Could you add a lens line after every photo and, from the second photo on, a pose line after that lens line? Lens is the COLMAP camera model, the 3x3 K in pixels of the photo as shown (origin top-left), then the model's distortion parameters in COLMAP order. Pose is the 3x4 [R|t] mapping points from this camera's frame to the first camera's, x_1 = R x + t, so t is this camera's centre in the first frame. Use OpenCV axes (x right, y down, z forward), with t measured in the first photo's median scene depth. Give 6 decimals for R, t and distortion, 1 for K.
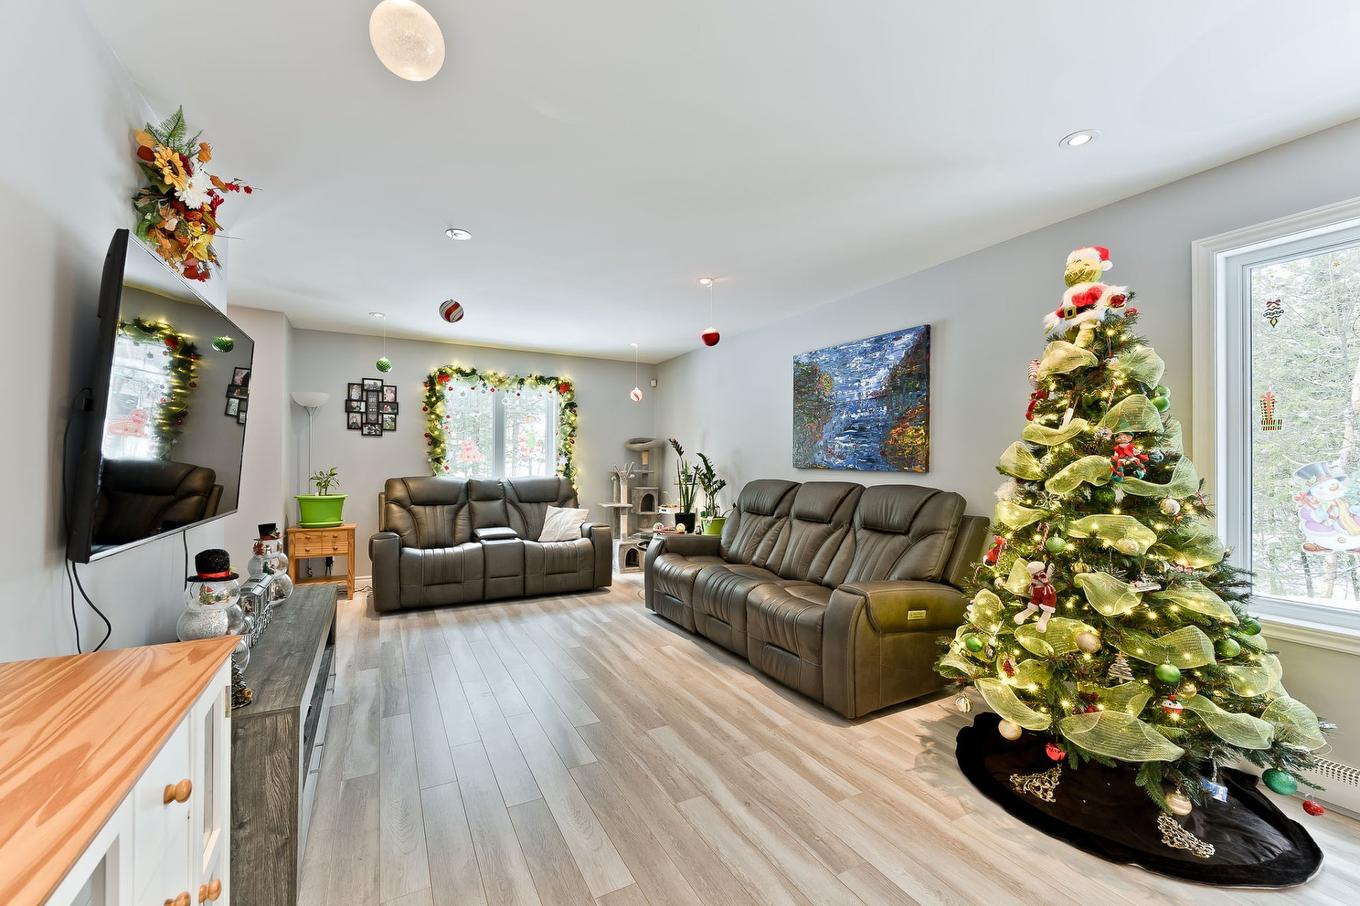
lens RADIAL K [[556.9, 0, 676.4], [0, 556.9, 463.7], [0, 0, 1]] dist [0.003332, -0.000192]
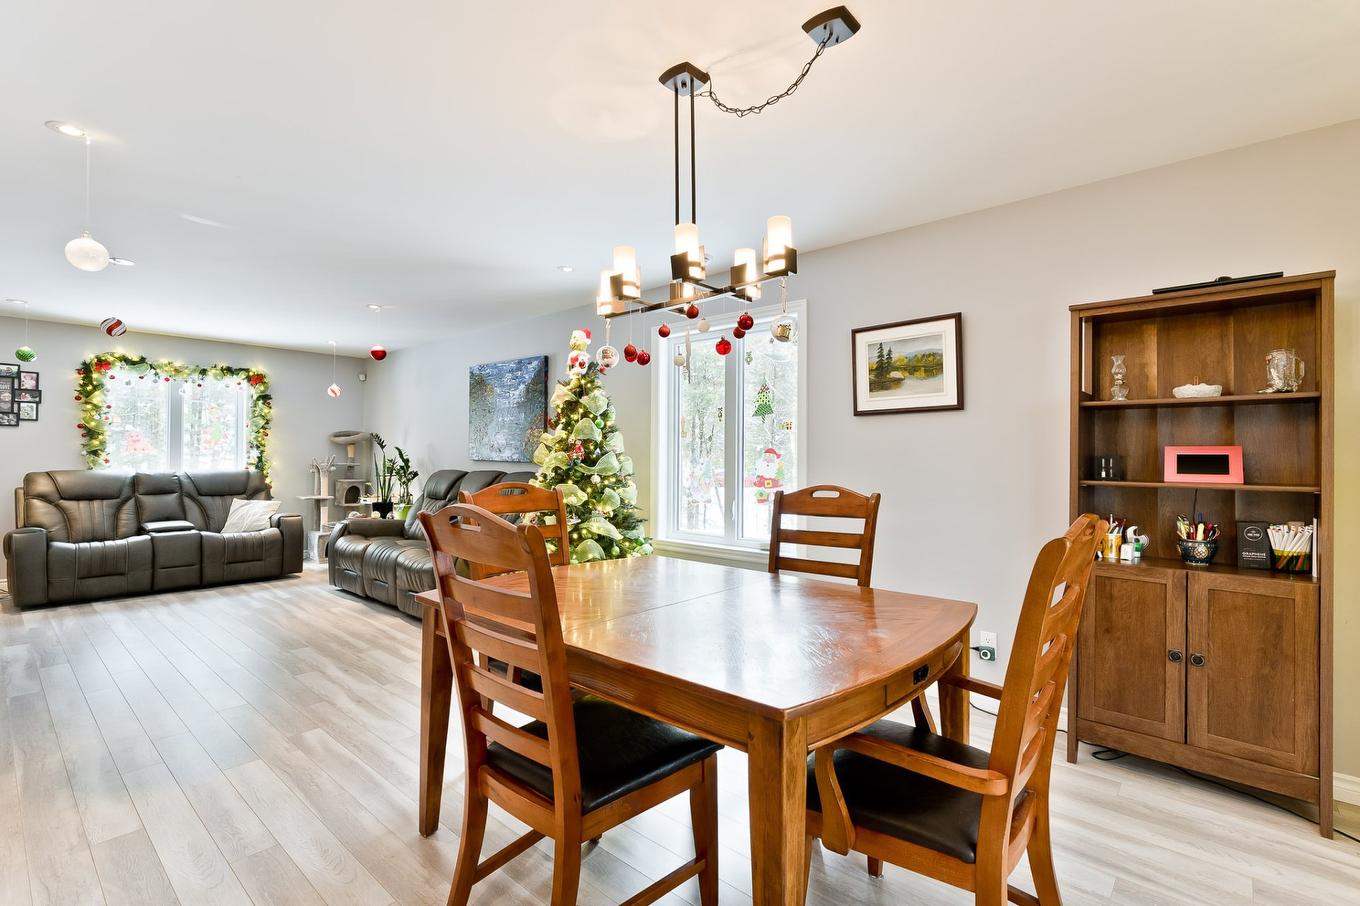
lens RADIAL K [[635.0, 0, 688.2], [0, 635.0, 454.8], [0, 0, 1]] dist [0.001131, 0.000665]
pose [[0.938928, 0.001063, 0.344111, 0.163104], [-0.000146, 0.999996, -0.002692, -0.000107], [-0.344112, 0.002478, 0.938925, -0.403146]]
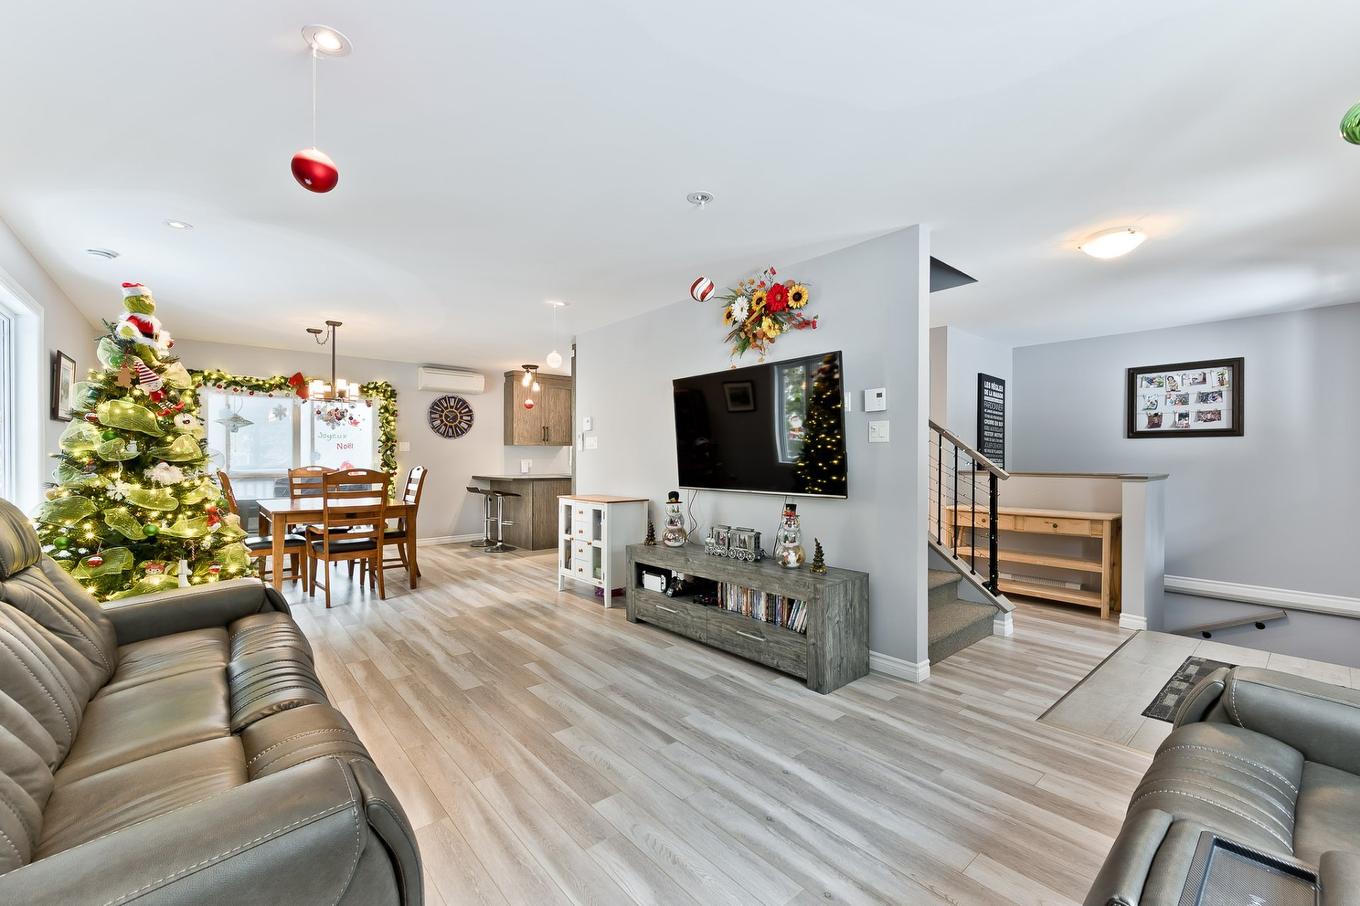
lens RADIAL K [[556.9, 0, 678.1], [0, 556.9, 458.0], [0, 0, 1]] dist [0.003332, -0.000192]
pose [[-0.975814, -0.007950, -0.218457, -0.095444], [-0.007801, 0.999968, -0.001544, -0.000078], [0.218462, 0.000197, -0.975845, 1.107233]]
